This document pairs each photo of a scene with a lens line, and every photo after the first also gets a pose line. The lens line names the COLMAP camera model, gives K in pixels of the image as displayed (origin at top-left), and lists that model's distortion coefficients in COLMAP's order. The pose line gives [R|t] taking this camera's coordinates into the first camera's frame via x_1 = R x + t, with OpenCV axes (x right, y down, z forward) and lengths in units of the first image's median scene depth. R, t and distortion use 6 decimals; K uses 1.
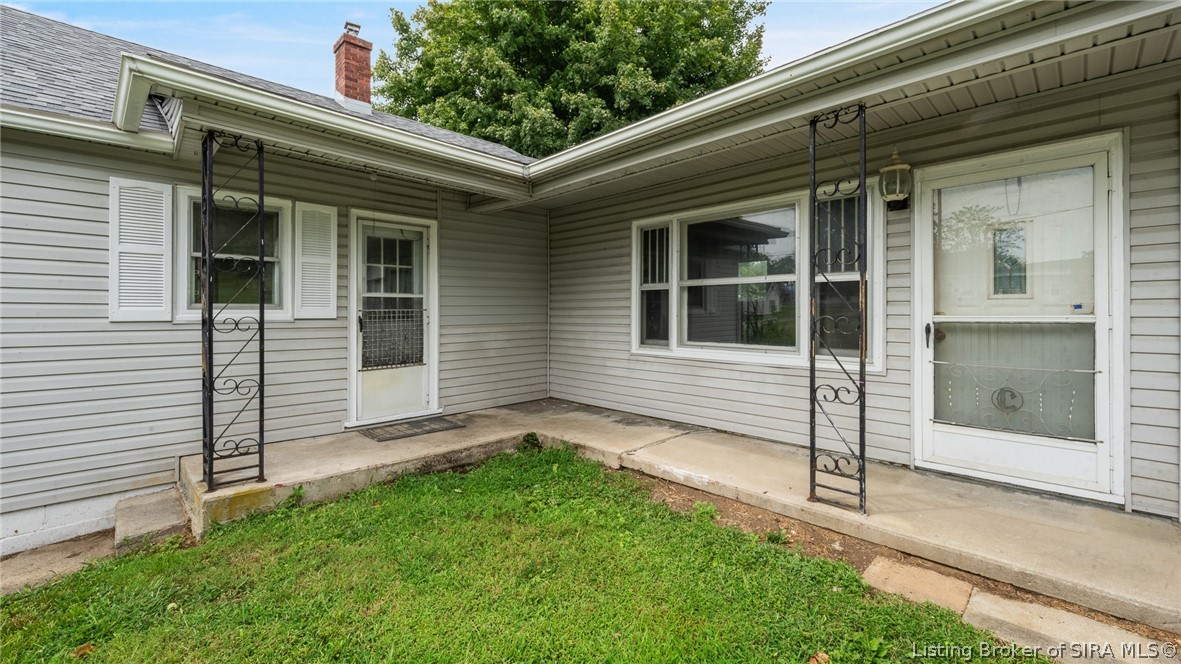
lens RADIAL K [[485.3, 0, 585.3], [0, 485.3, 304.5], [0, 0, 1]] dist [0.003245, 0.000303]
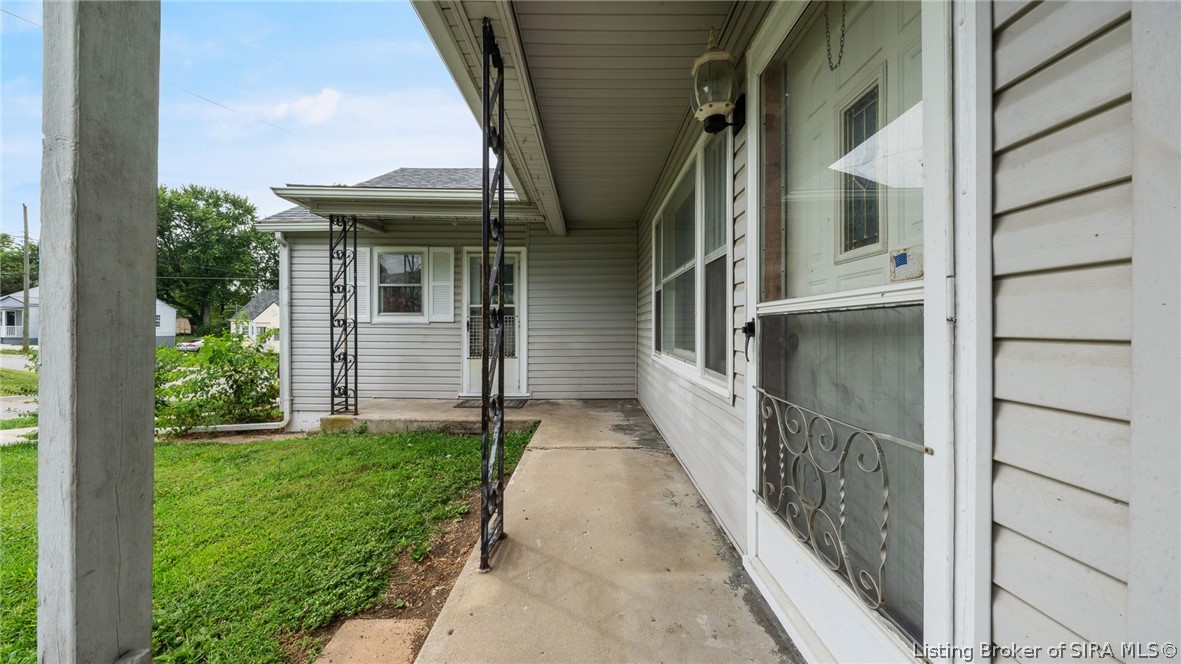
lens RADIAL K [[410.7, 0, 586.1], [0, 410.7, 324.0], [0, 0, 1]] dist [0.001994, 0.000044]
pose [[0.711200, -0.001388, -0.702988, 0.658679], [0.008354, 0.999944, 0.006478, 0.029688], [0.702940, -0.010480, 0.711172, 0.388472]]
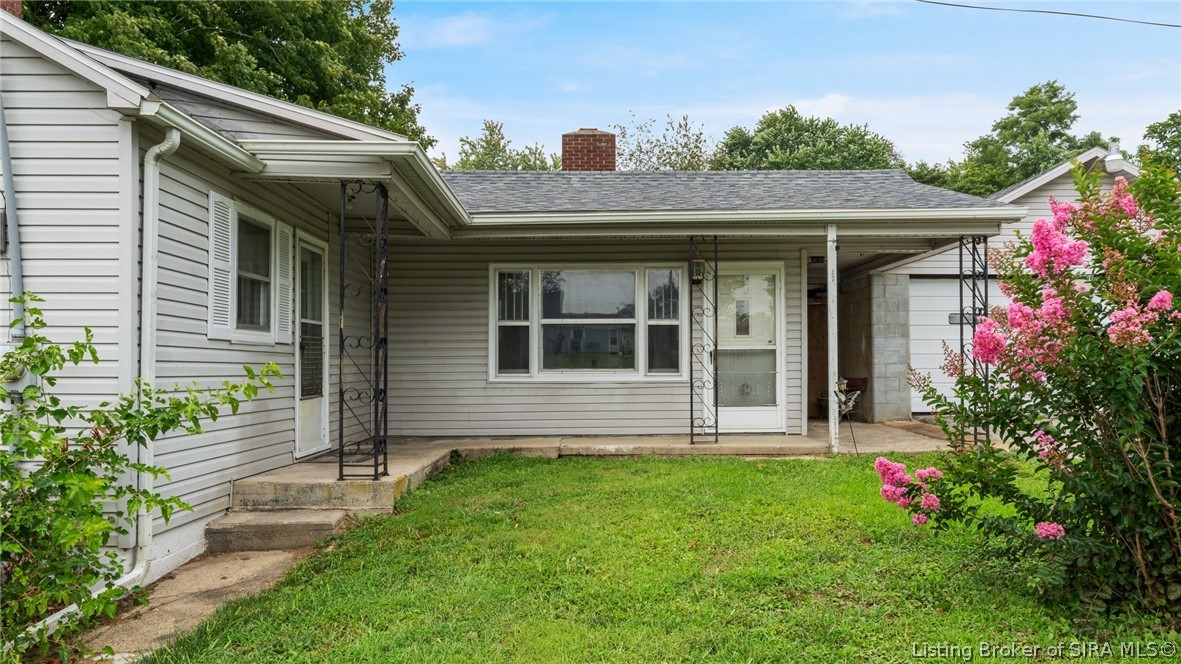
lens RADIAL K [[808.1, 0, 588.9], [0, 808.1, 340.4], [0, 0, 1]] dist [0.007226, -0.000433]
pose [[0.694495, 0.022782, 0.719137, -1.245114], [-0.008712, 0.999692, -0.023257, 0.053563], [-0.719445, 0.009887, 0.694479, -0.521936]]
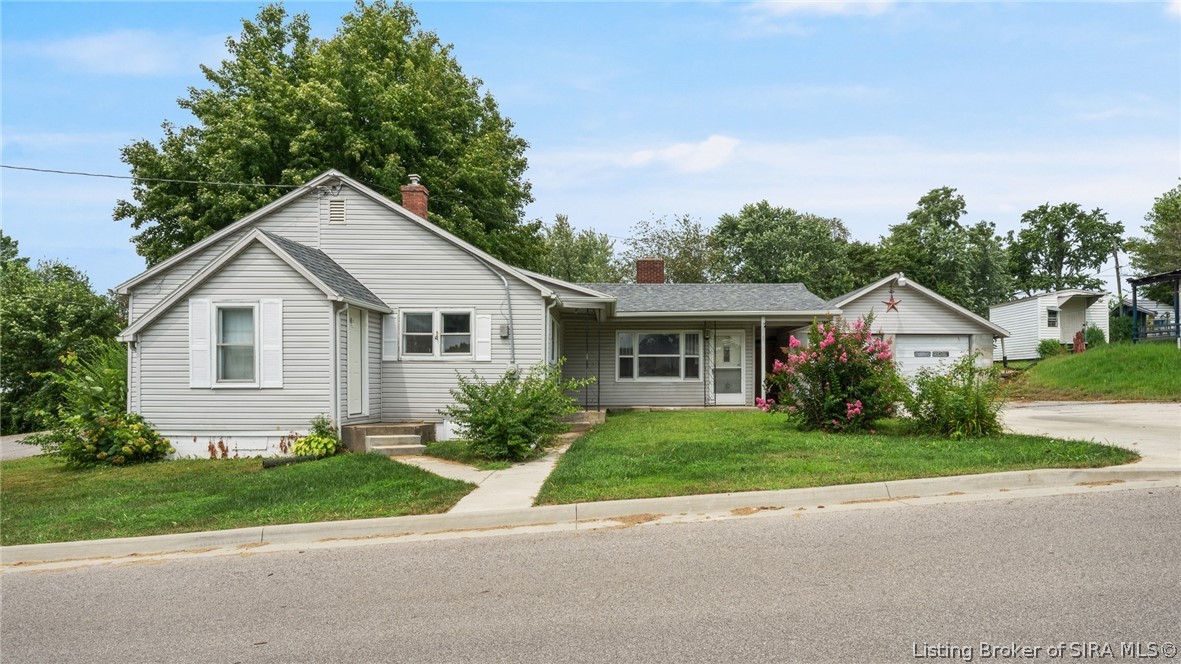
lens RADIAL K [[645.7, 0, 585.4], [0, 645.7, 343.5], [0, 0, 1]] dist [-0.005990, 0.000956]
pose [[0.717812, 0.050855, 0.694378, -2.761412], [-0.016714, 0.998300, -0.055836, 0.105617], [-0.696037, 0.028474, 0.717441, -1.543897]]
